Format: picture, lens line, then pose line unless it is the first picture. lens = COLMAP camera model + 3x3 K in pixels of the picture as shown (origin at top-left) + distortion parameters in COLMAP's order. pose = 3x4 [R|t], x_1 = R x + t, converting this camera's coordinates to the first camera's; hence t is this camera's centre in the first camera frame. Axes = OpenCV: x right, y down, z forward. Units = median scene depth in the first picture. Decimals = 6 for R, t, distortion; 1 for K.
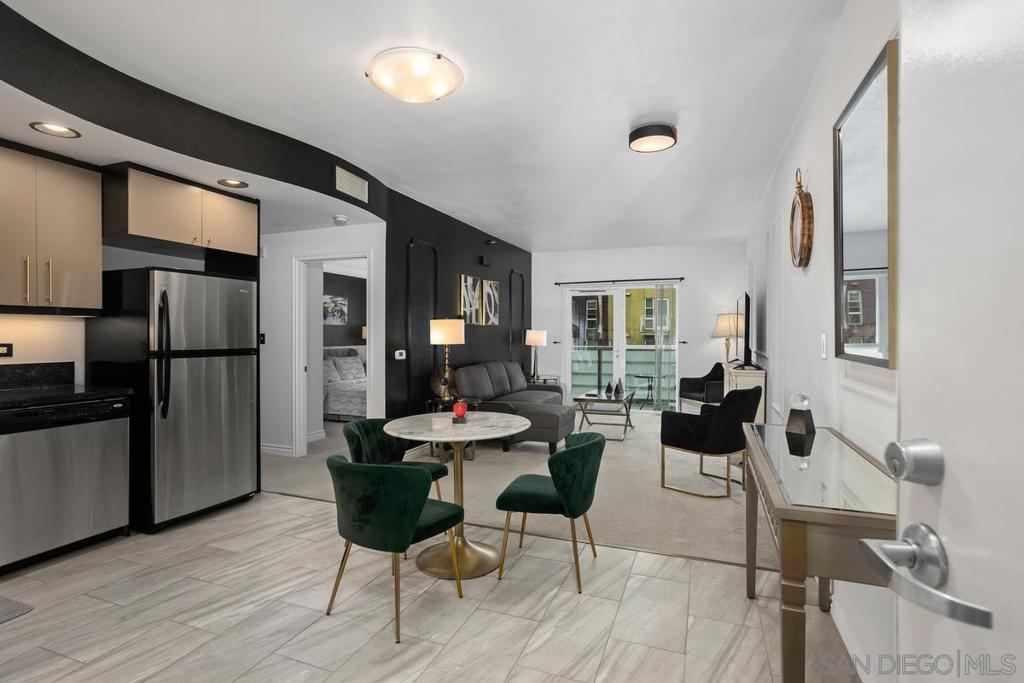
lens RADIAL K [[499.5, 0, 506.3], [0, 499.5, 338.4], [0, 0, 1]] dist [-0.052185, 0.034426]
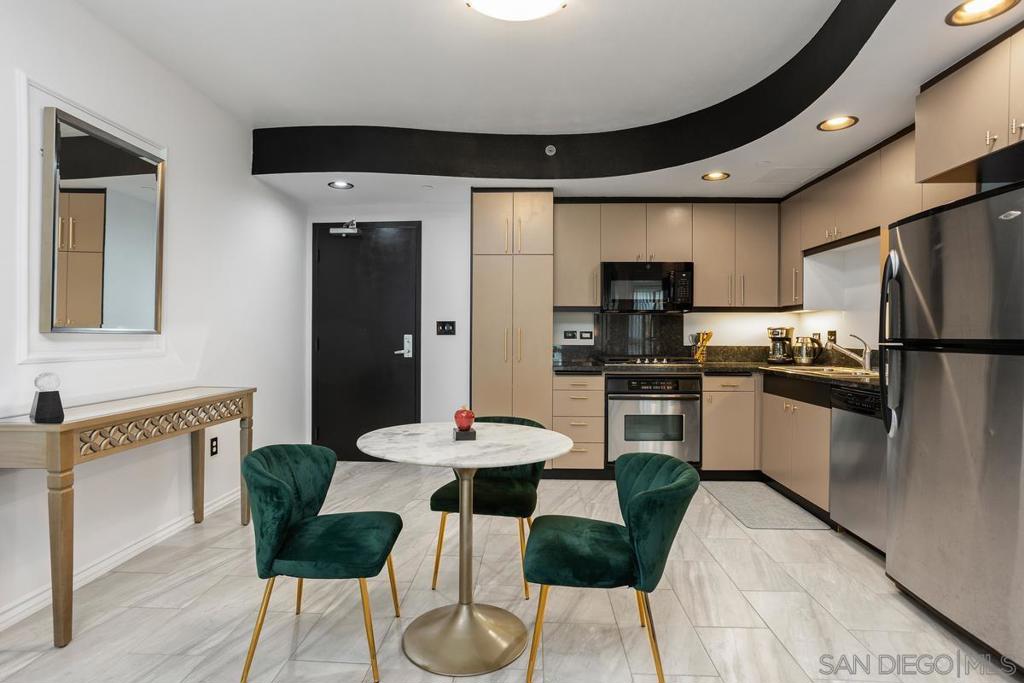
lens RADIAL K [[519.8, 0, 512.2], [0, 519.8, 344.9], [0, 0, 1]] dist [-0.026129, 0.000501]
pose [[-0.941559, 0.000686, -0.336848, 0.045610], [-0.007796, 0.999686, 0.023827, 0.012187], [0.336758, 0.025061, -0.941258, 0.887699]]
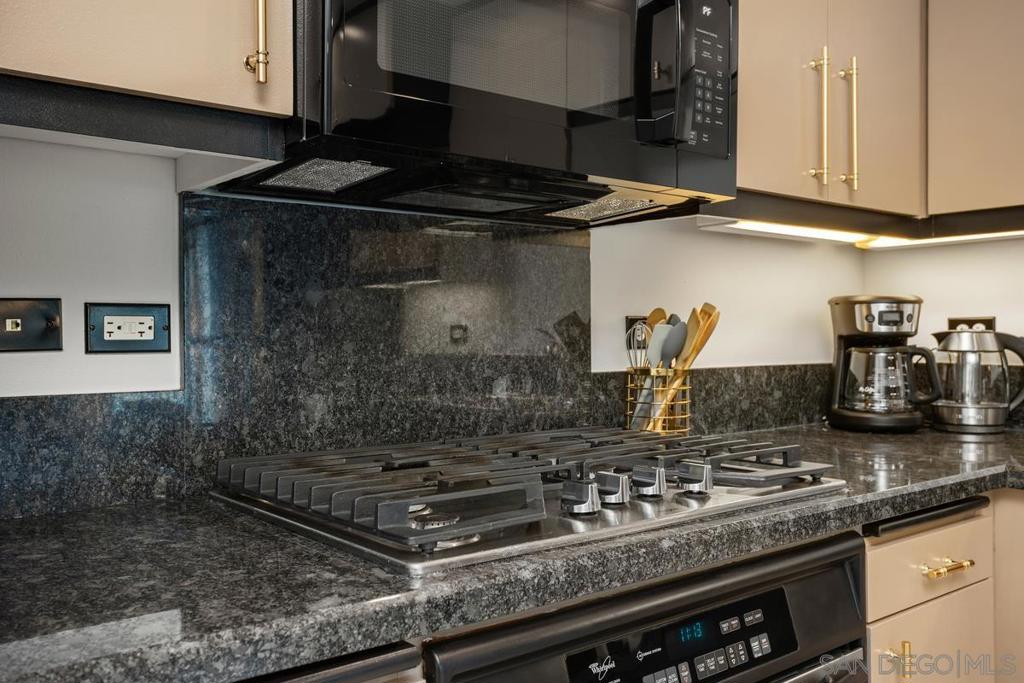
lens RADIAL K [[898.9, 0, 512.0], [0, 898.9, 341.5], [0, 0, 1]] dist [0.003090, 0.006458]
pose [[-0.481102, 0.008441, -0.876624, -0.216895], [-0.004896, 0.999912, 0.012315, 0.016277], [0.876651, 0.010217, -0.481019, 0.289793]]
